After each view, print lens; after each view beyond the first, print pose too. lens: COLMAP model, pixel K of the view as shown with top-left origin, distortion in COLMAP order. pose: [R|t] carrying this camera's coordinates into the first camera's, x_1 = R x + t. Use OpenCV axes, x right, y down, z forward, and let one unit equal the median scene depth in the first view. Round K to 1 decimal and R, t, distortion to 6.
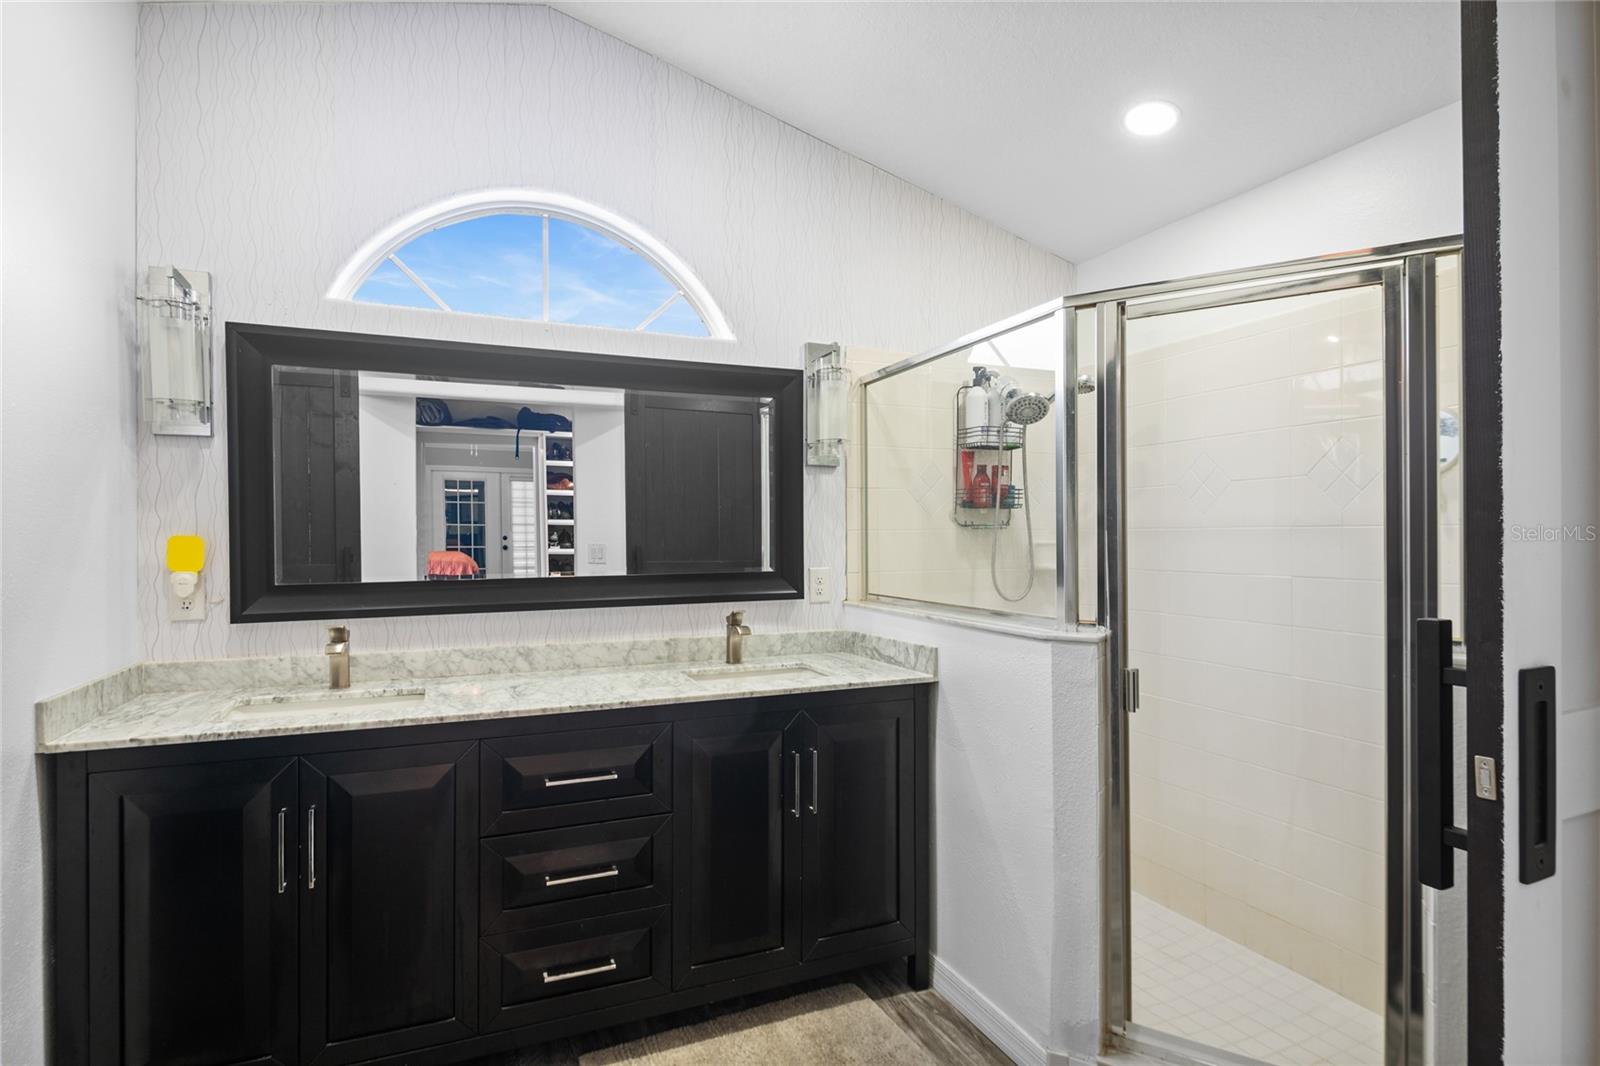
lens RADIAL K [[822.1, 0, 799.3], [0, 822.1, 537.9], [0, 0, 1]] dist [-0.008594, -0.010890]
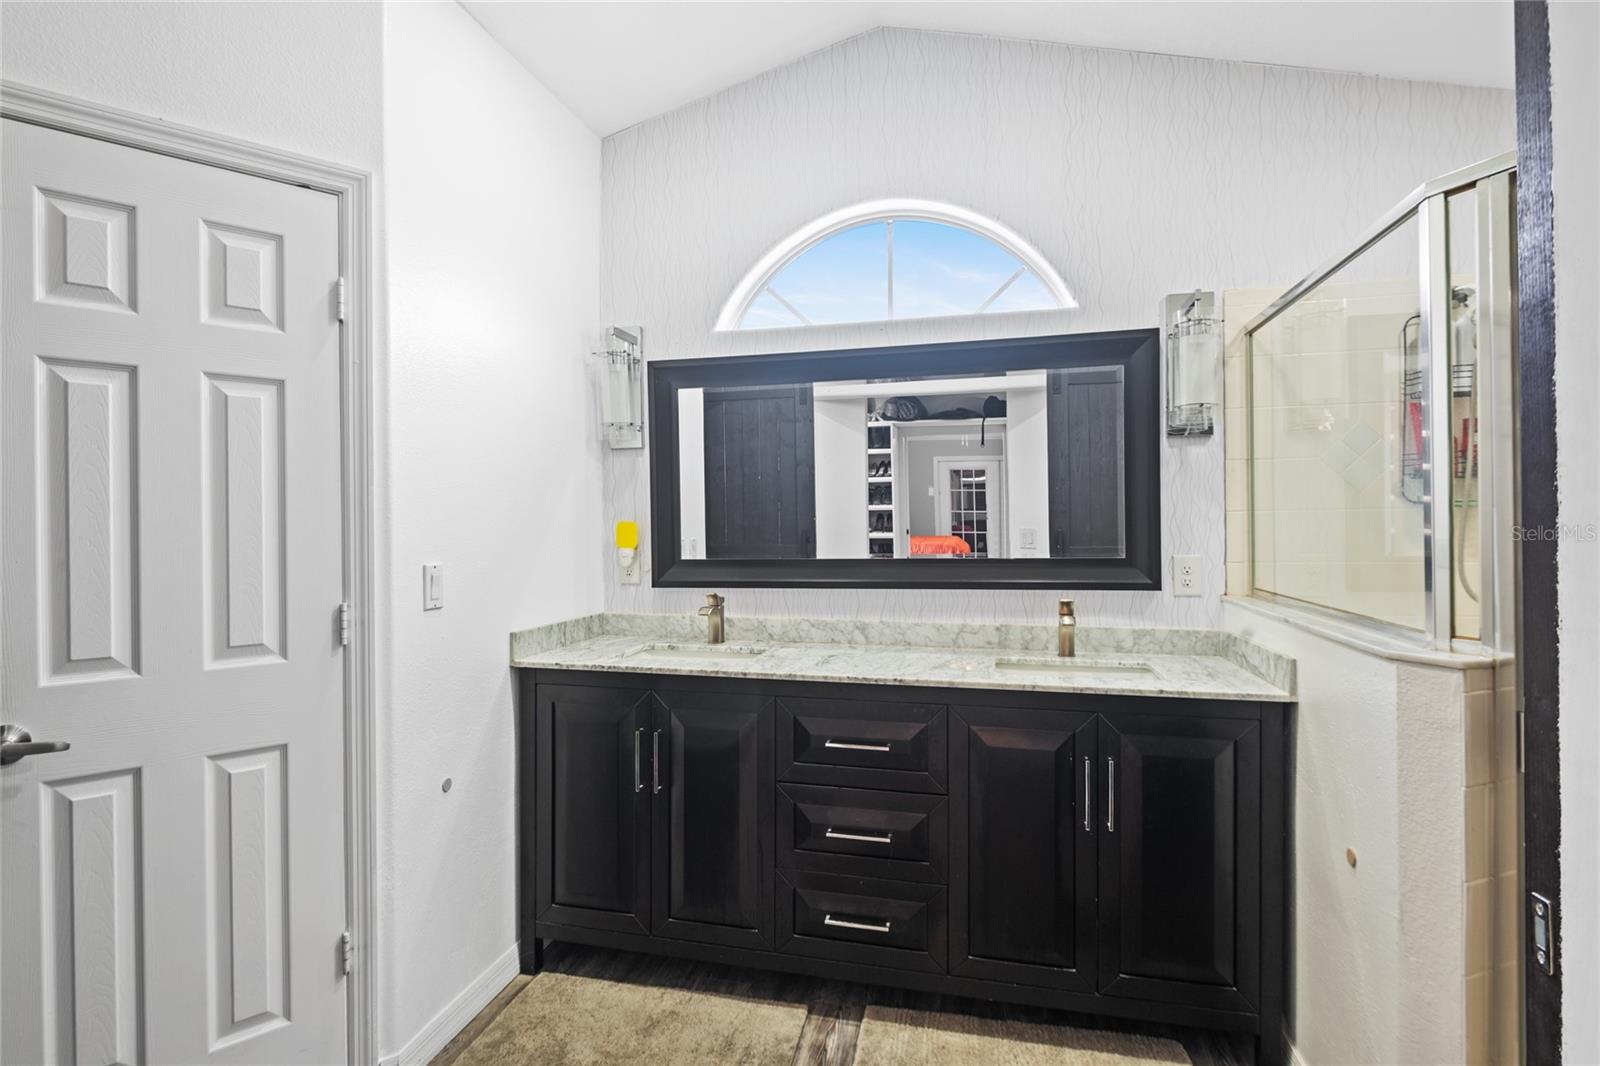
lens RADIAL K [[822.1, 0, 796.6], [0, 822.1, 525.0], [0, 0, 1]] dist [-0.008594, -0.010890]
pose [[0.778495, -0.003012, -0.627643, 0.308871], [0.004580, 0.999989, 0.000883, 0.002782], [0.627634, -0.003562, 0.778501, 0.098519]]
